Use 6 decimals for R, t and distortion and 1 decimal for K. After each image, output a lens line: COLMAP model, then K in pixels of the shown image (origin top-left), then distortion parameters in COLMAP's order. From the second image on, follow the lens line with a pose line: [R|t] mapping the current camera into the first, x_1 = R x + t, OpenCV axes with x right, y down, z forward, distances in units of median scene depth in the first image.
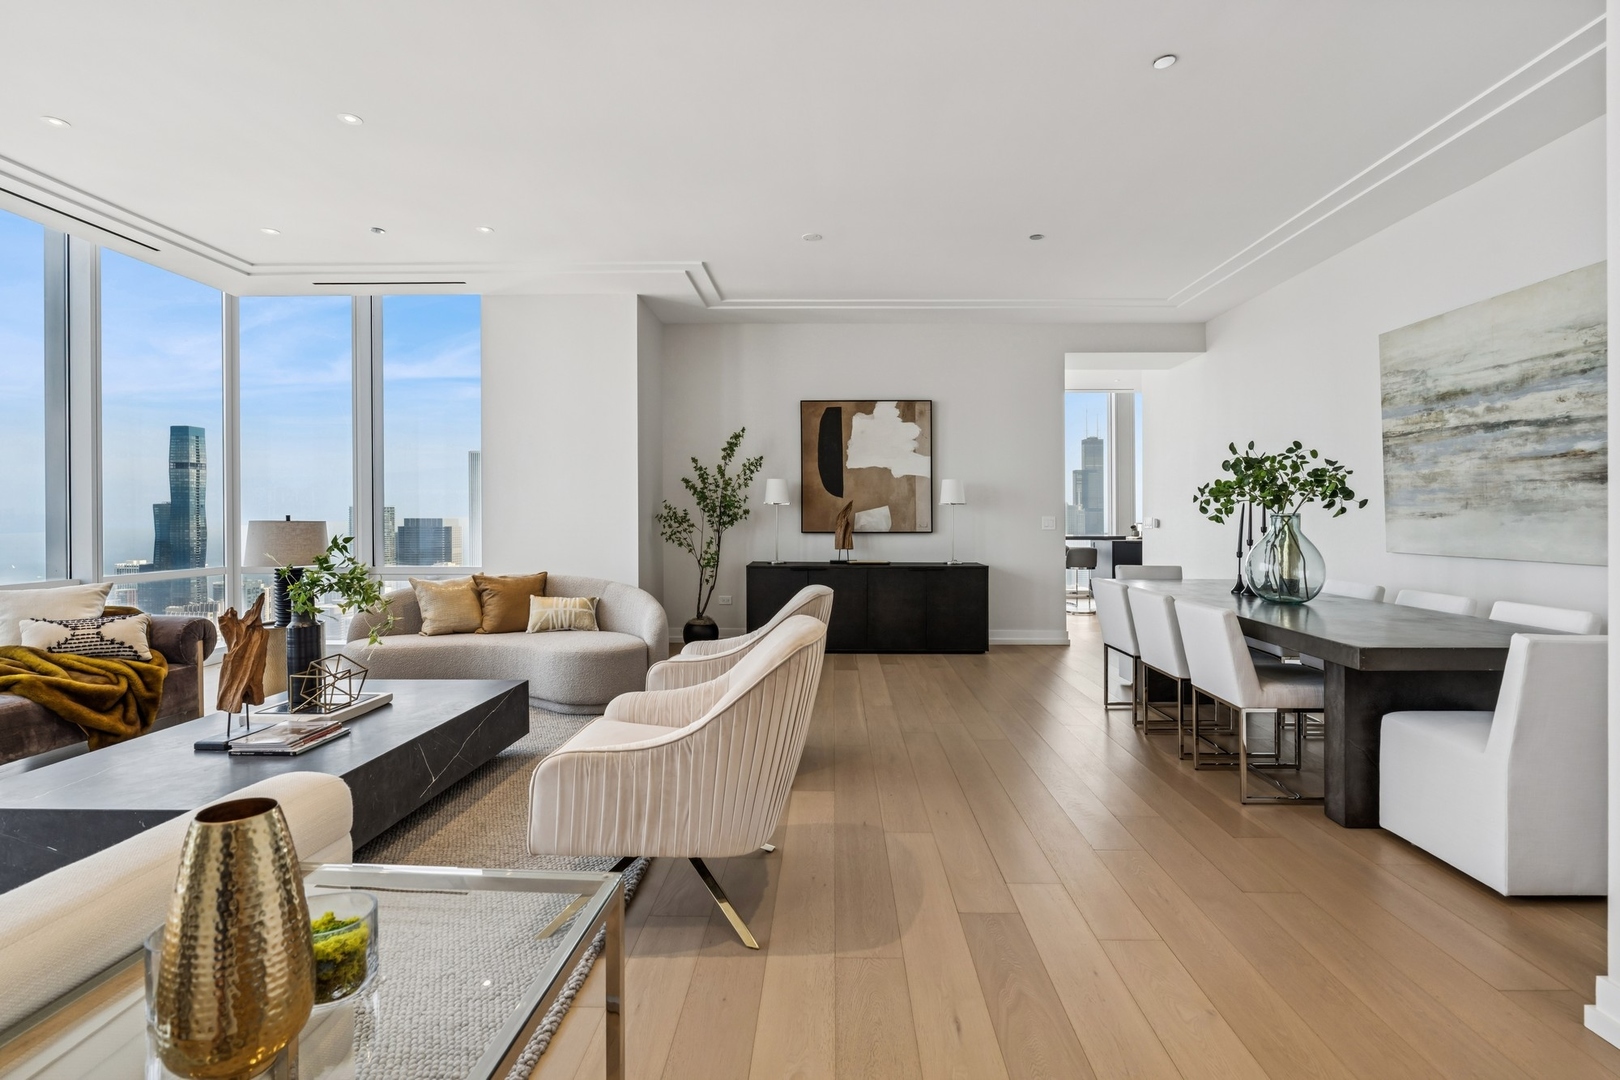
lens RADIAL K [[739.5, 0, 854.5], [0, 739.5, 520.5], [0, 0, 1]] dist [0.002243, 0.000242]
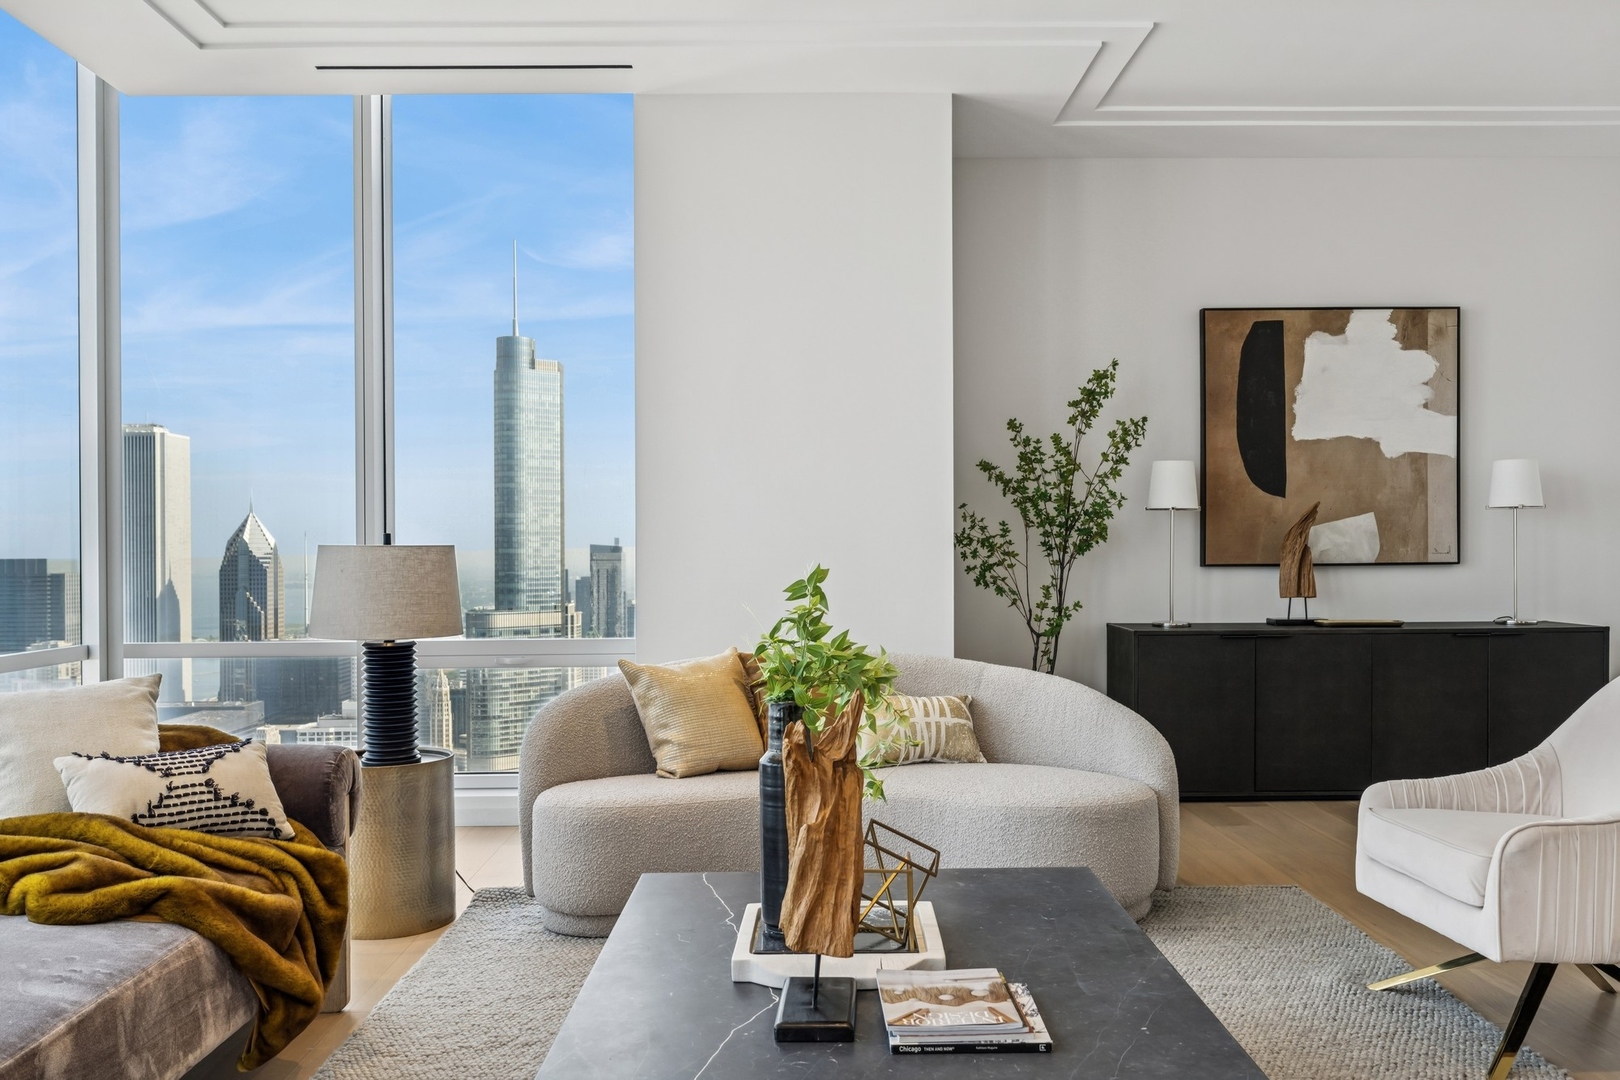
lens RADIAL K [[1371.1, 0, 866.3], [0, 1371.1, 553.2], [0, 0, 1]] dist [0.003535, -0.009493]
pose [[0.998821, -0.008994, 0.047714, -0.364104], [0.009022, 0.999959, -0.000383, 0.006069], [-0.047709, 0.000813, 0.998861, 0.064716]]
